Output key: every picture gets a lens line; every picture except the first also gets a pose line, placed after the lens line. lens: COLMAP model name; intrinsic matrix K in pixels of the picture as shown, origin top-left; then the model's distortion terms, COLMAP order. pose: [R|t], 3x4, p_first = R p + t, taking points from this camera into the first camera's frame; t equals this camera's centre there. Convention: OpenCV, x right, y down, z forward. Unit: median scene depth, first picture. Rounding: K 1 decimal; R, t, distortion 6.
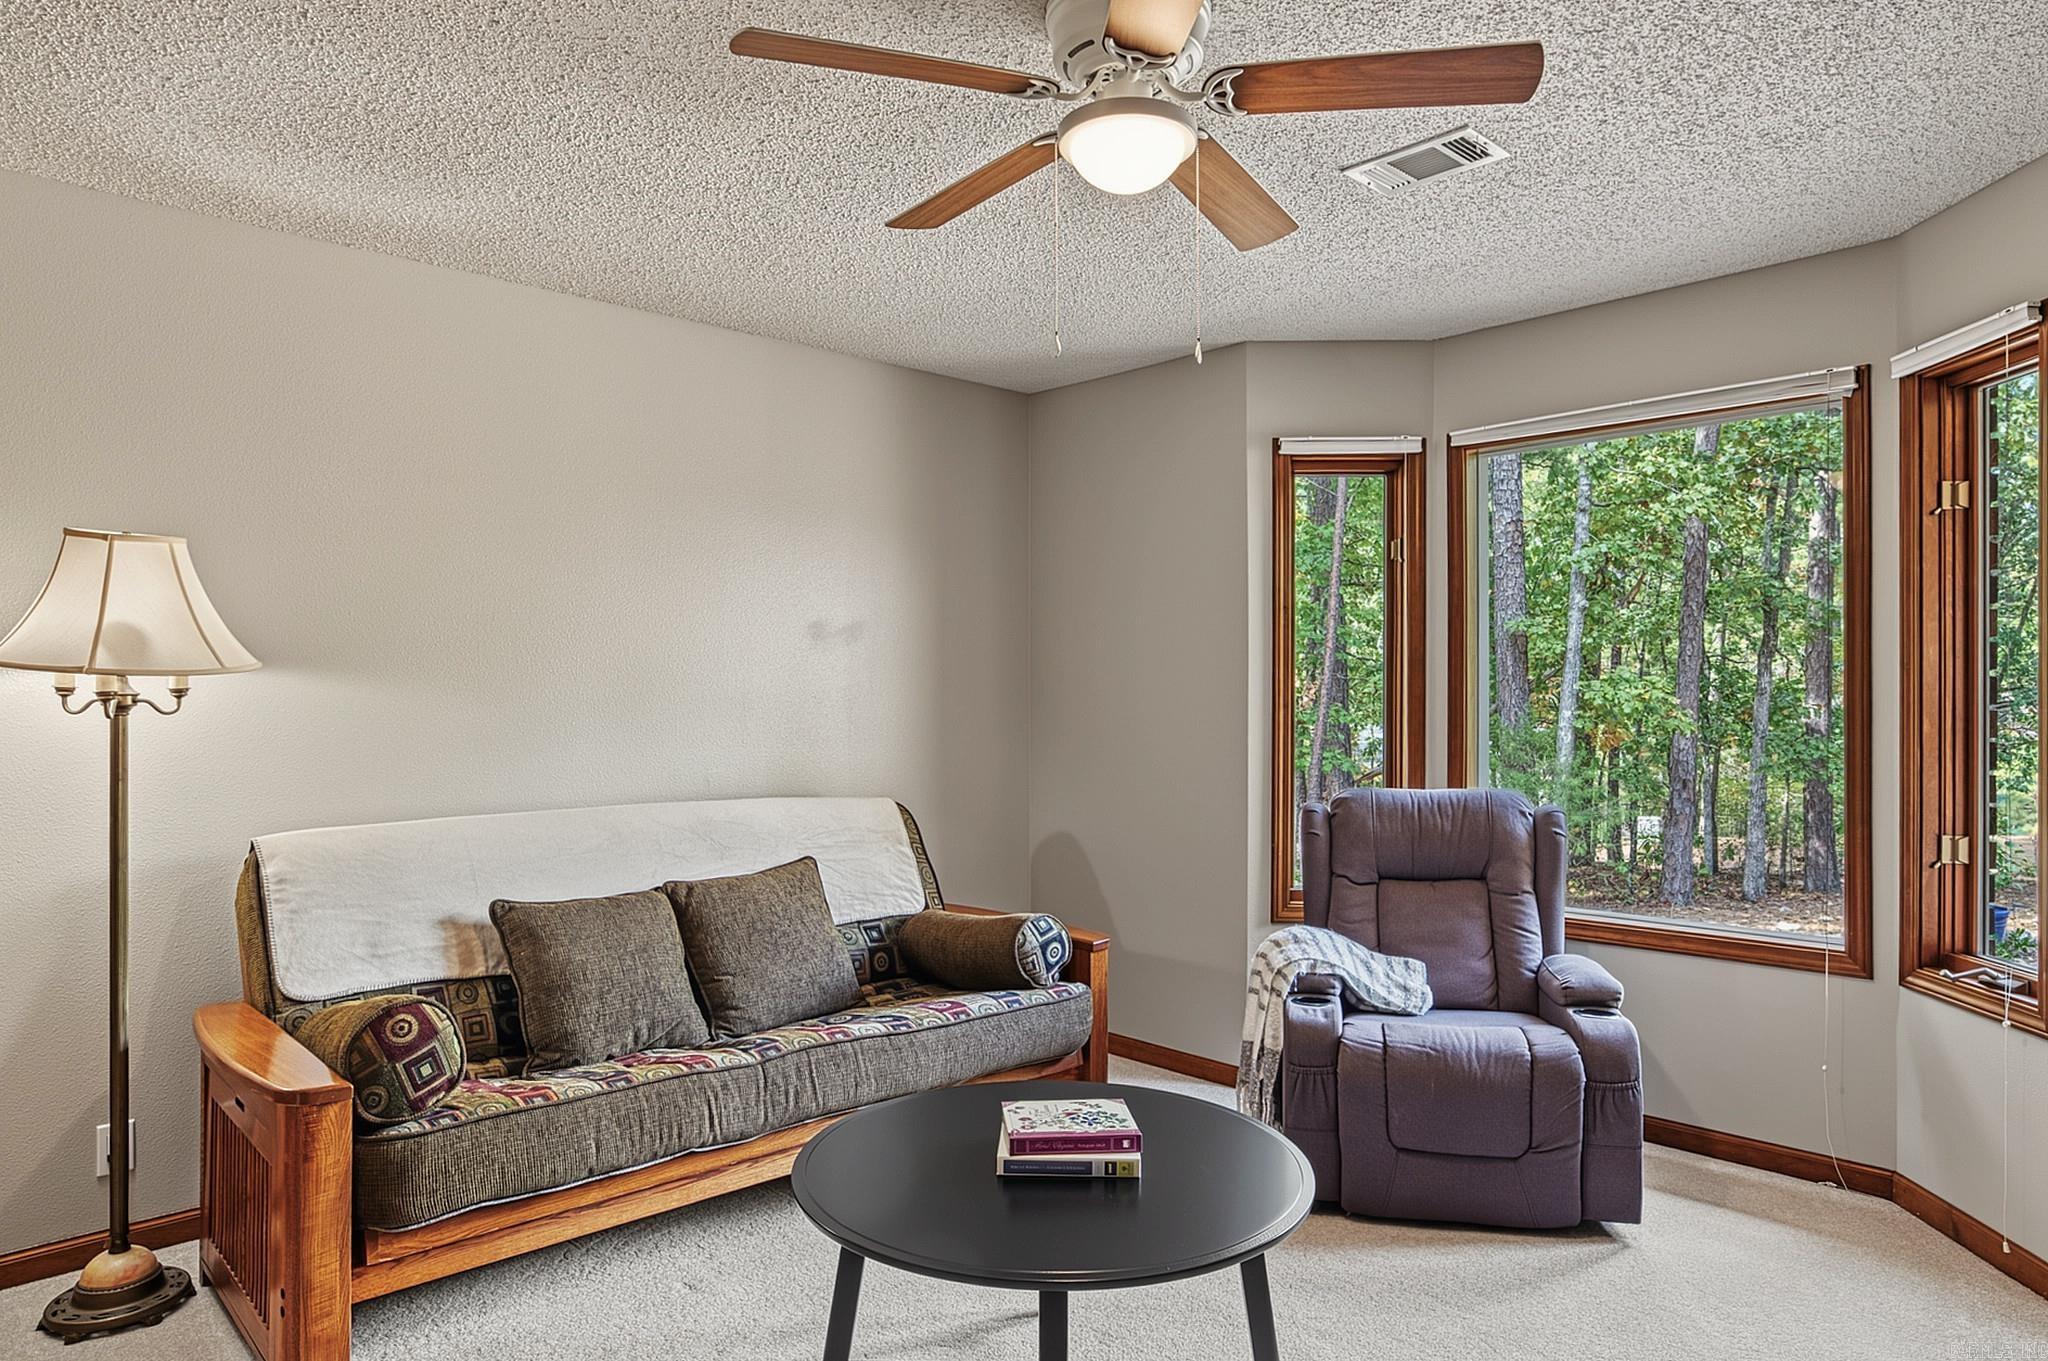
lens RADIAL K [[1256.0, 0, 1024.0], [0, 1256.0, 680.5], [0, 0, 1]] dist [-0.031799, 0.031294]
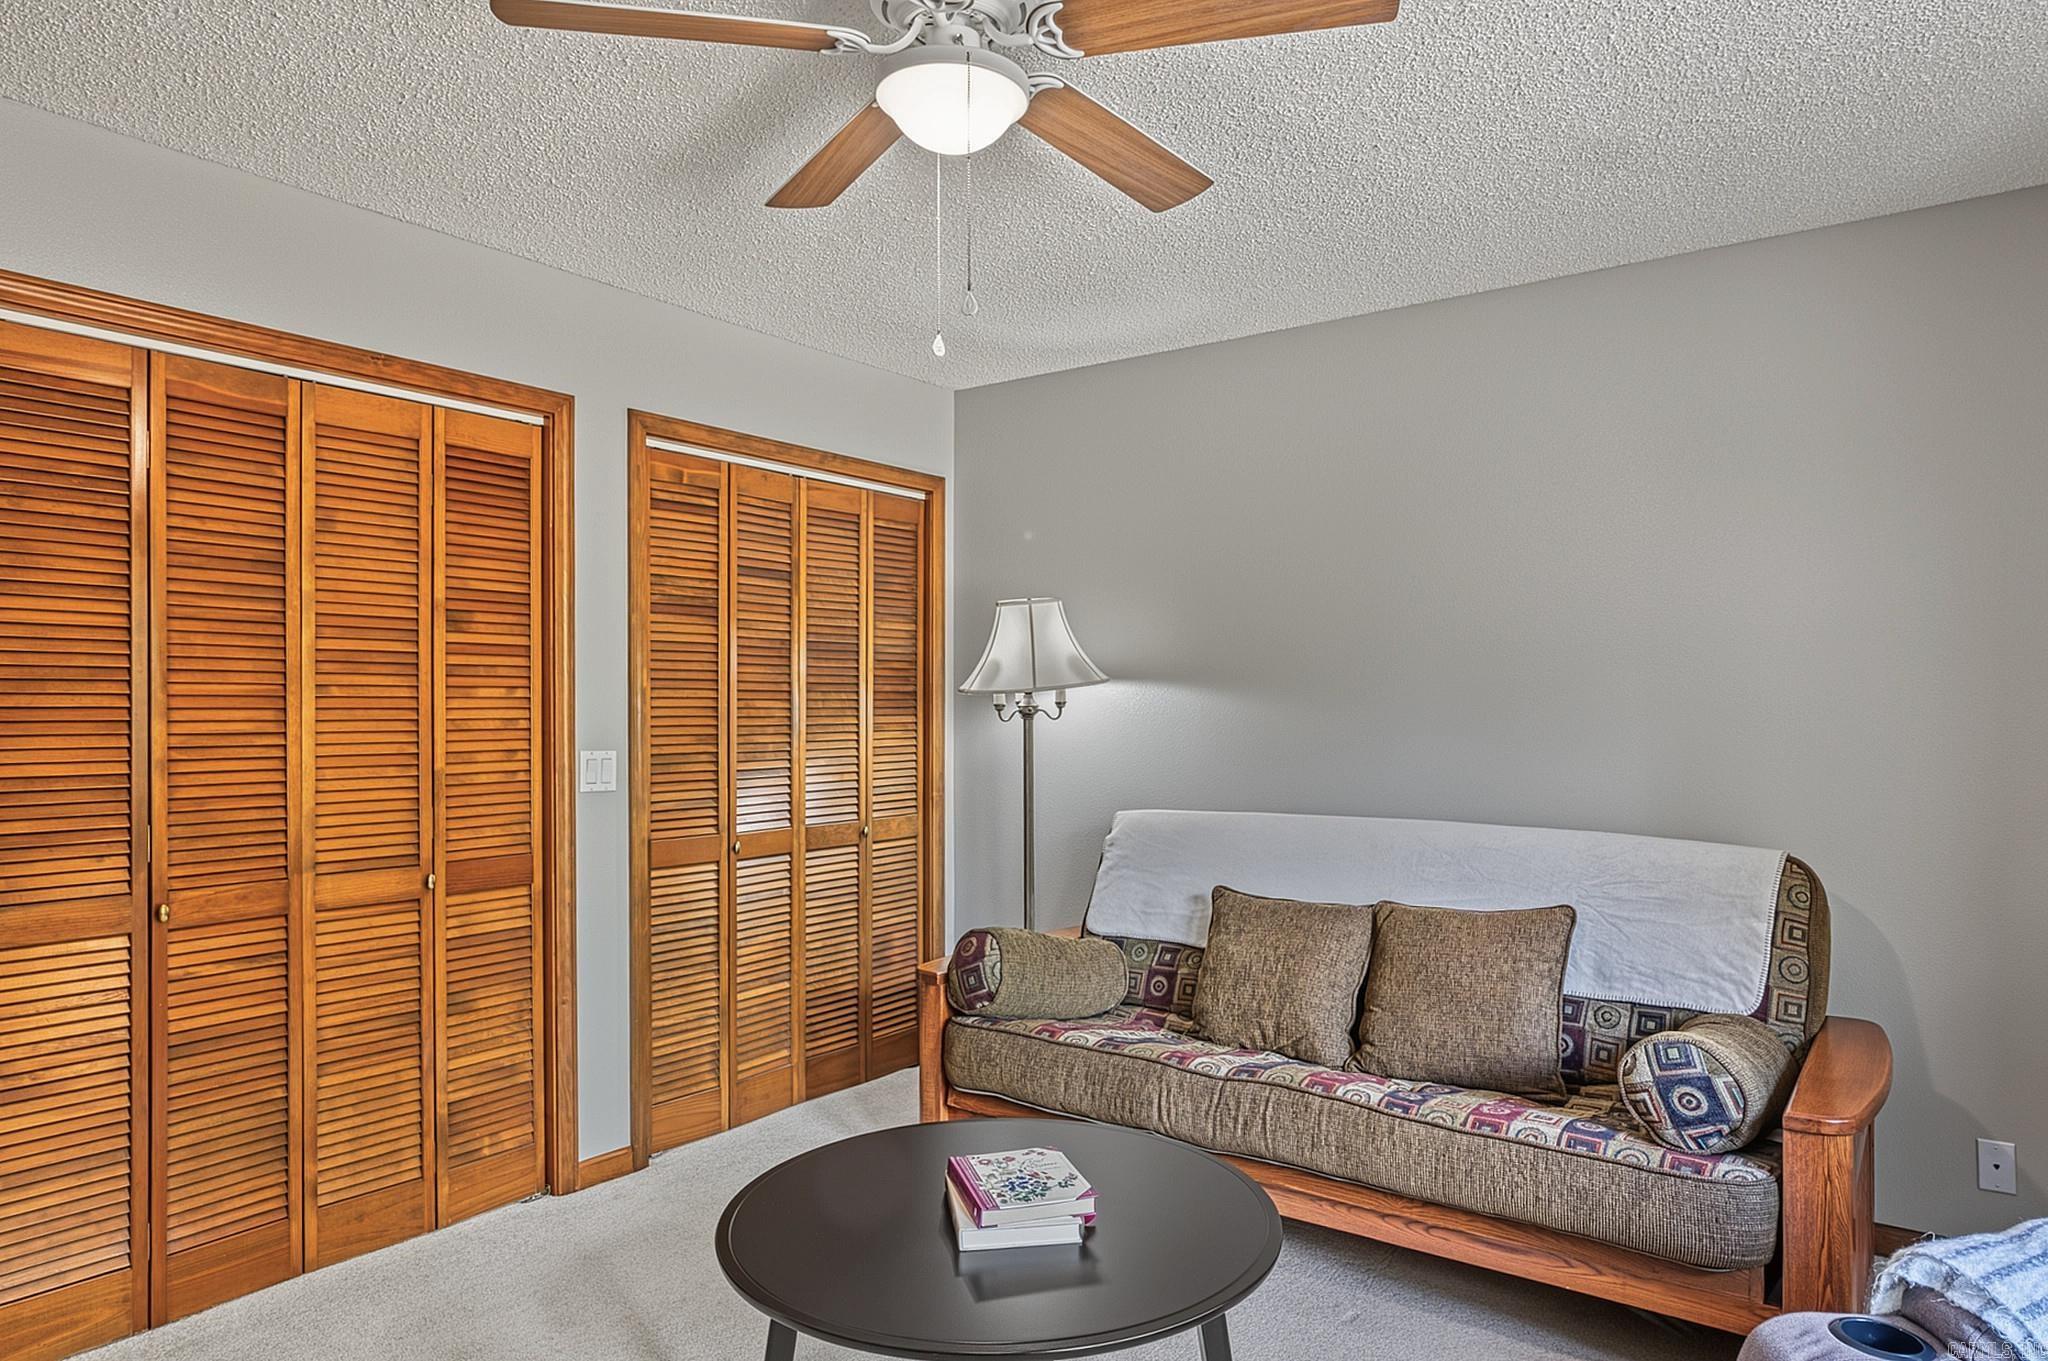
lens RADIAL K [[1256.0, 0, 1024.0], [0, 1256.0, 680.5], [0, 0, 1]] dist [-0.031799, 0.031294]
pose [[0.181671, -0.021187, -0.983131, 0.766676], [0.011057, 0.999749, -0.019502, 0.010076], [0.983297, -0.007327, 0.181860, 0.697790]]
